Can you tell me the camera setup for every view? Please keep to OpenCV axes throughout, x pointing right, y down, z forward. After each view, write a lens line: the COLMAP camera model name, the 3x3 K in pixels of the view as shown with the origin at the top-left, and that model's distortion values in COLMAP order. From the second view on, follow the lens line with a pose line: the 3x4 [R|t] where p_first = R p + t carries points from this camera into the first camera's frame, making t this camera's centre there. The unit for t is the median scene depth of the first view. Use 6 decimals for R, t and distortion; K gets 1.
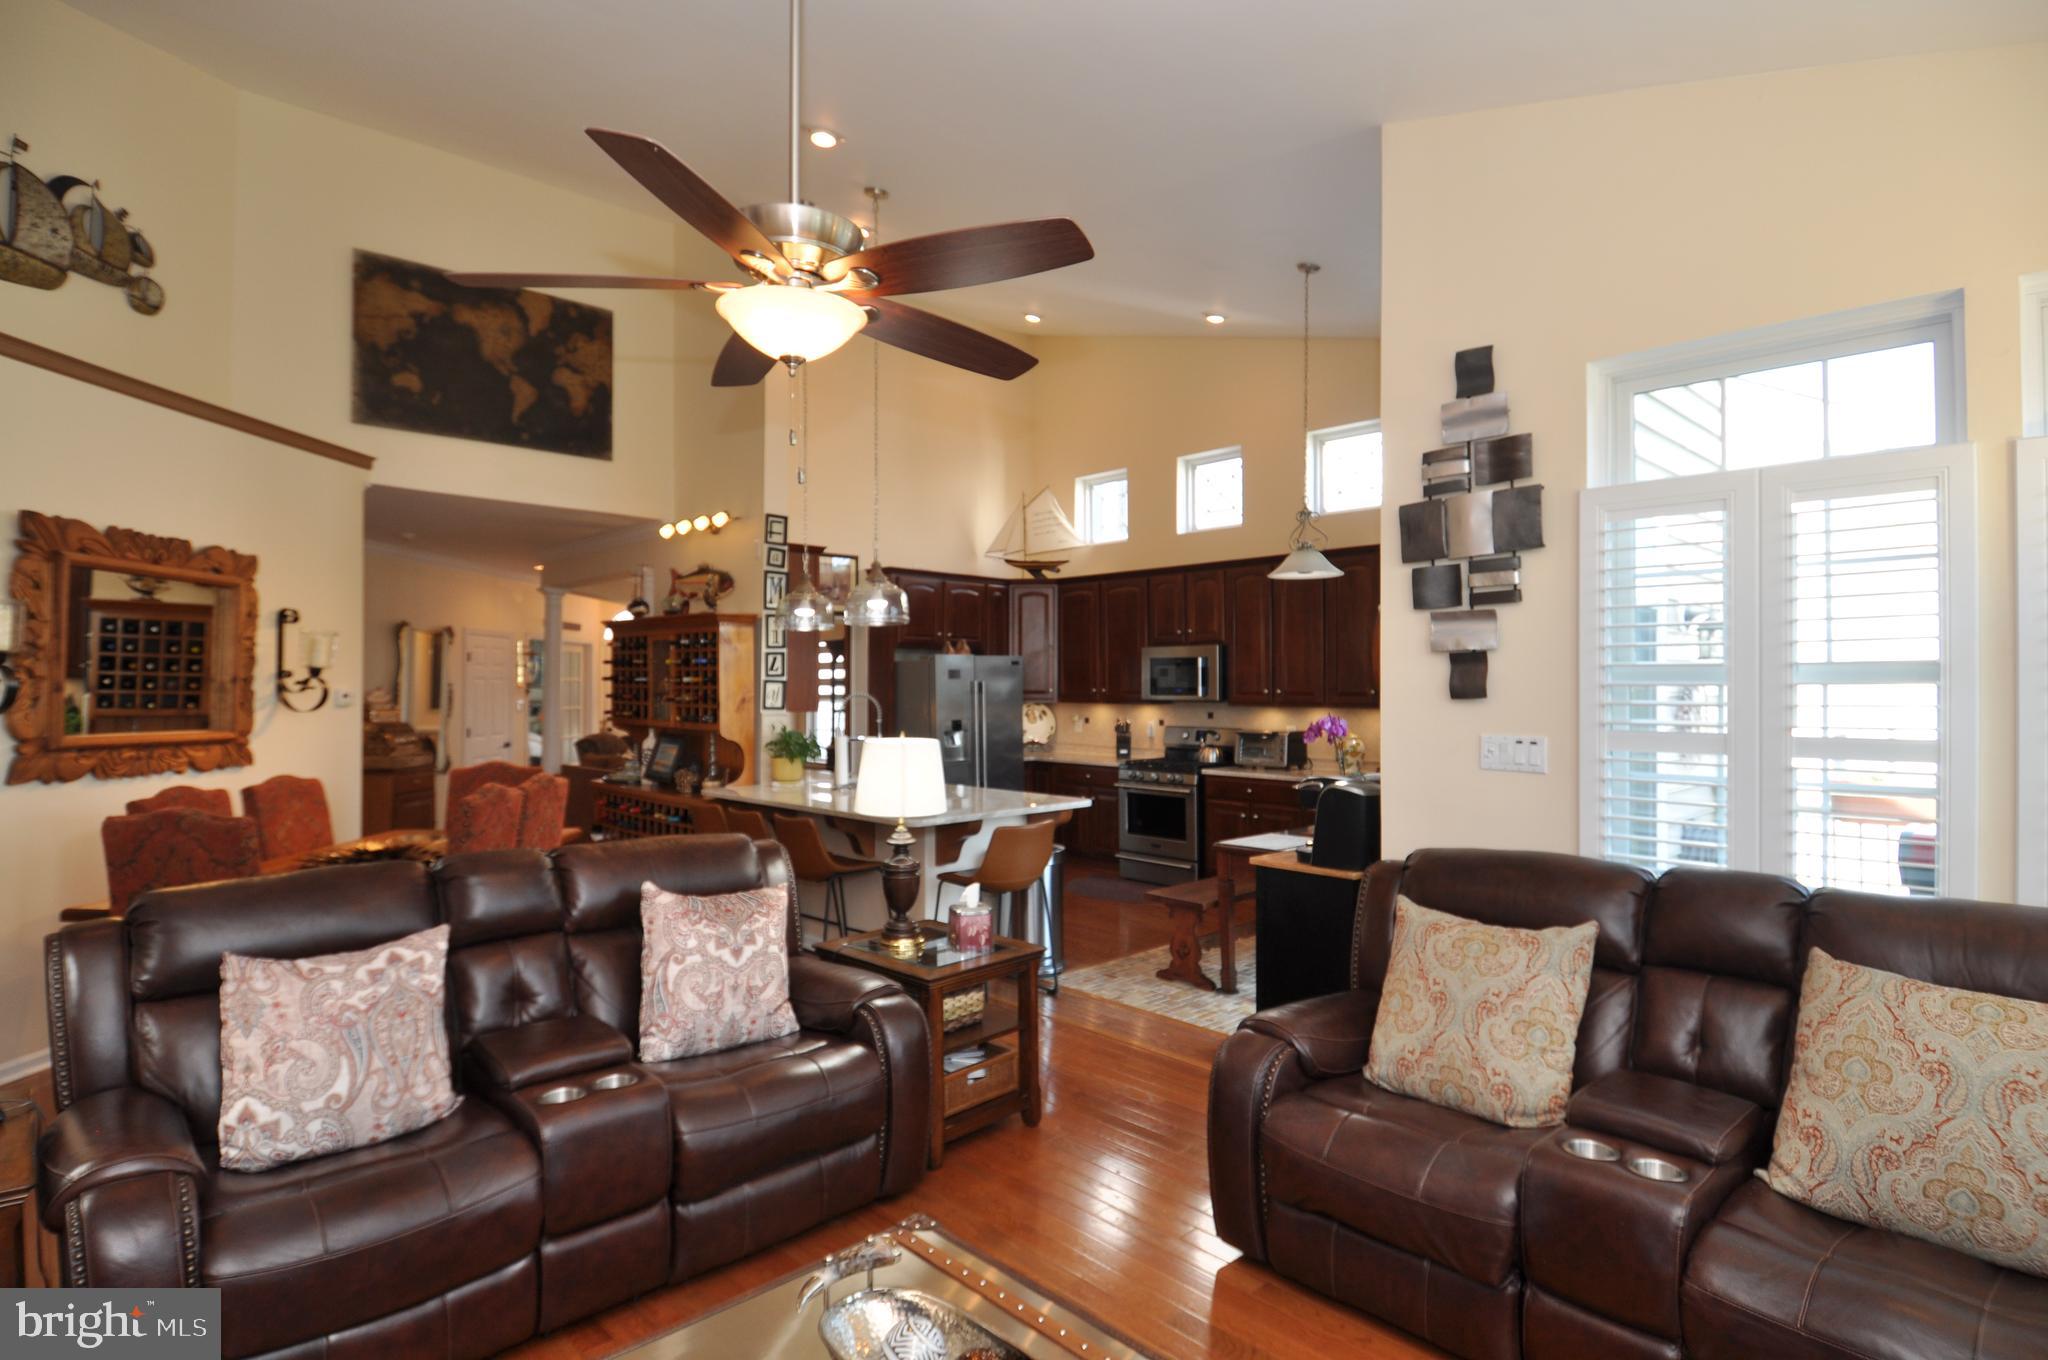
lens RADIAL K [[1046.0, 0, 1022.2], [0, 1046.0, 673.8], [0, 0, 1]] dist [0.001693, -0.000262]
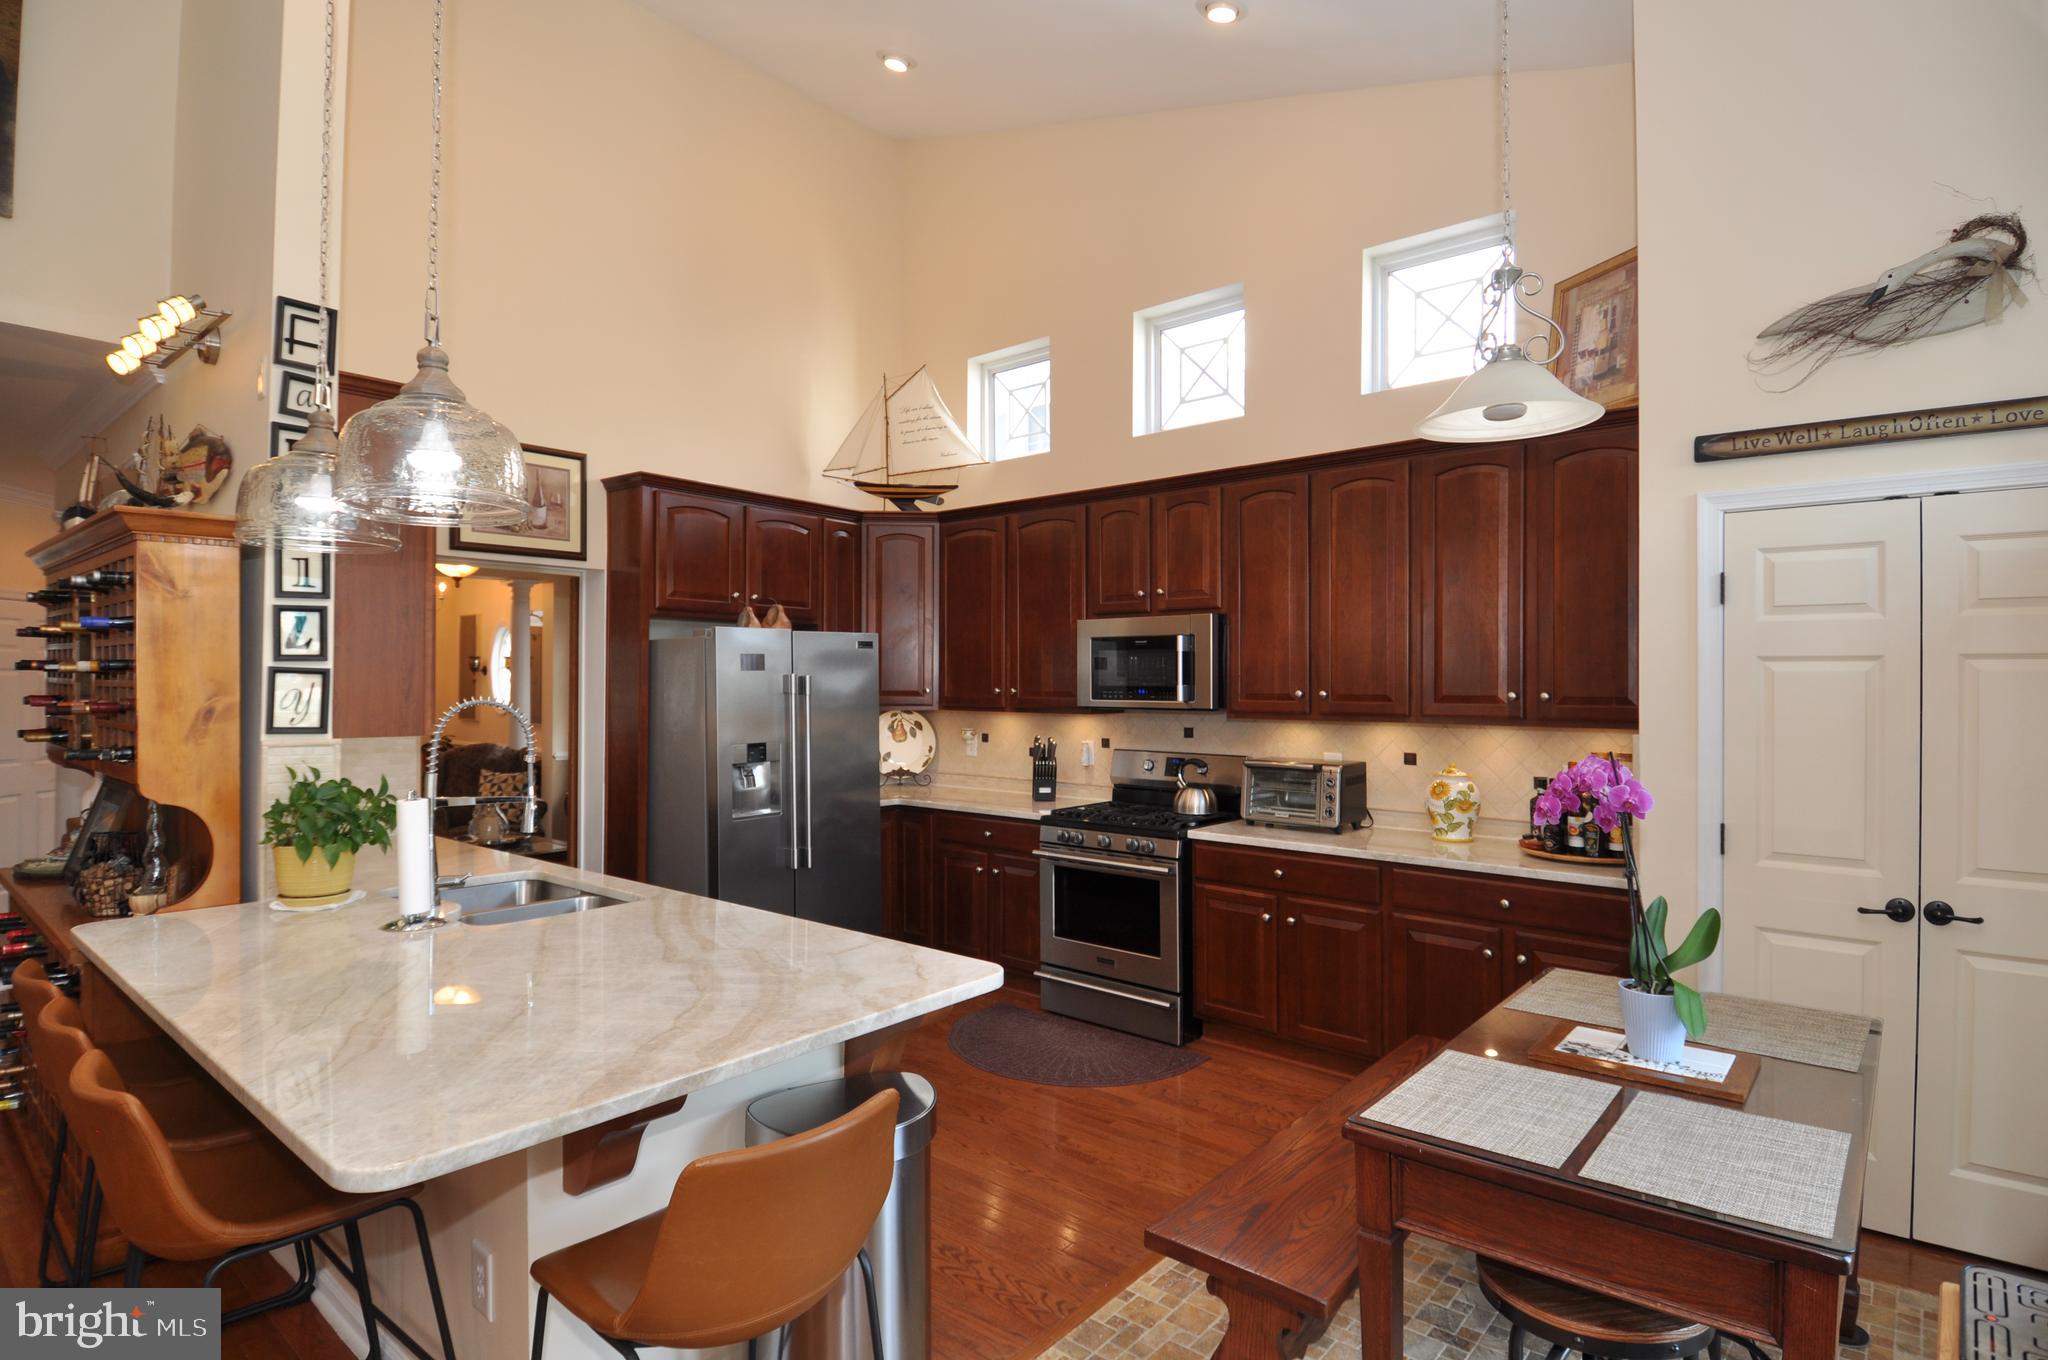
lens RADIAL K [[1046.0, 0, 1022.2], [0, 1046.0, 673.8], [0, 0, 1]] dist [0.001693, -0.000262]
pose [[0.994967, 0.003483, 0.100139, 0.023079], [-0.003536, 0.999994, 0.000360, 0.005834], [-0.100137, -0.000712, 0.994973, 0.409855]]
